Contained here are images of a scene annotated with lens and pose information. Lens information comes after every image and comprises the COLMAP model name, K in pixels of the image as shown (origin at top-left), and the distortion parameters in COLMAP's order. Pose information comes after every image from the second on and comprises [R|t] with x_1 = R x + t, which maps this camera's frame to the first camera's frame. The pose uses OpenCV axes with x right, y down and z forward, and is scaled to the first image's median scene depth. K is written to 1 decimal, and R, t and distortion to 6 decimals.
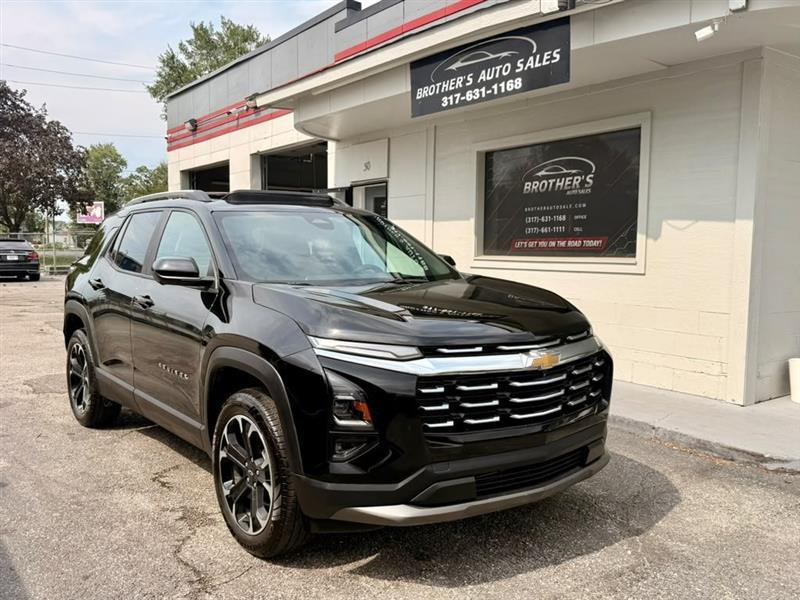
lens RADIAL K [[697.5, 0, 394.2], [0, 697.5, 304.3], [0, 0, 1]] dist [0.103008, -0.215319]
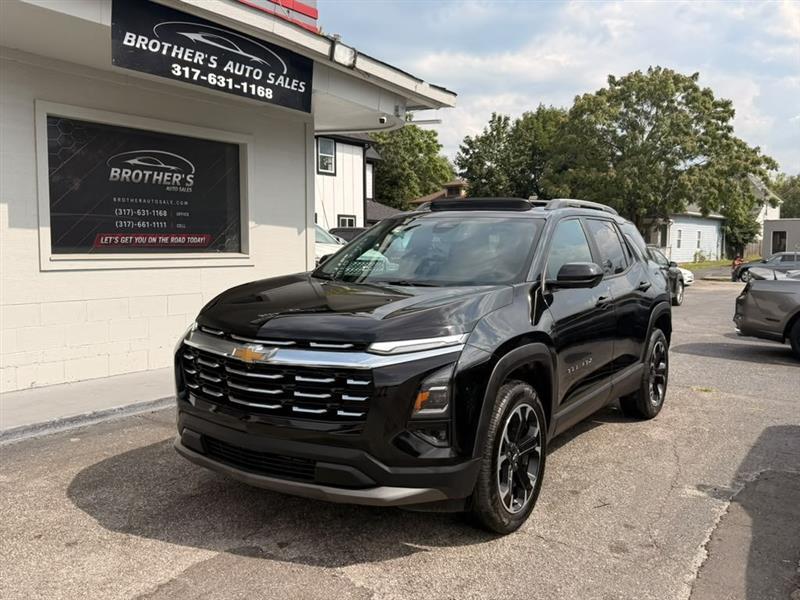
lens RADIAL K [[698.1, 0, 401.1], [0, 698.1, 299.7], [0, 0, 1]] dist [0.106969, -0.233570]
pose [[-0.314960, -0.086167, 0.945185, -0.905810], [0.064518, 0.991623, 0.111900, -0.104757], [-0.946910, 0.096225, -0.306762, 1.132505]]
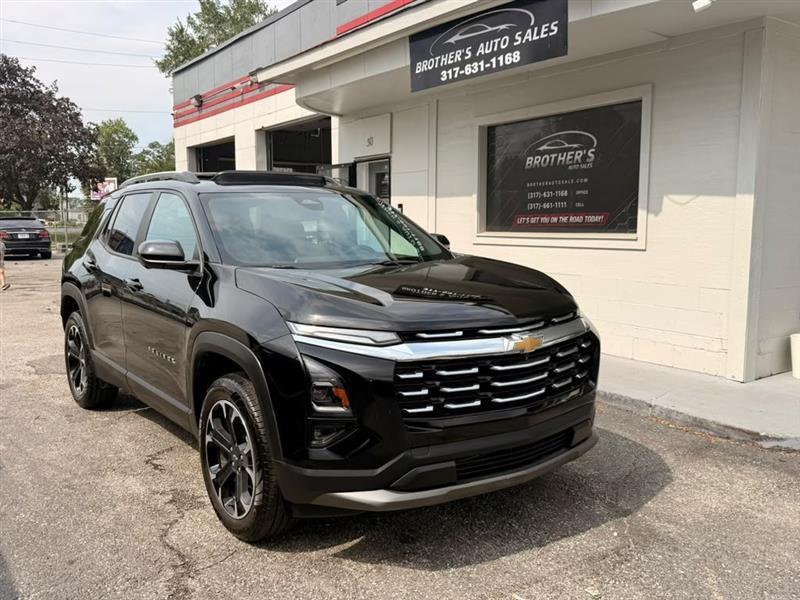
lens RADIAL K [[698.1, 0, 401.1], [0, 698.1, 299.7], [0, 0, 1]] dist [0.106969, -0.233570]
pose [[0.999893, -0.008890, -0.011576, 0.022840], [0.009246, 0.999477, 0.030996, -0.006824], [0.011294, -0.031099, 0.999452, 0.004169]]
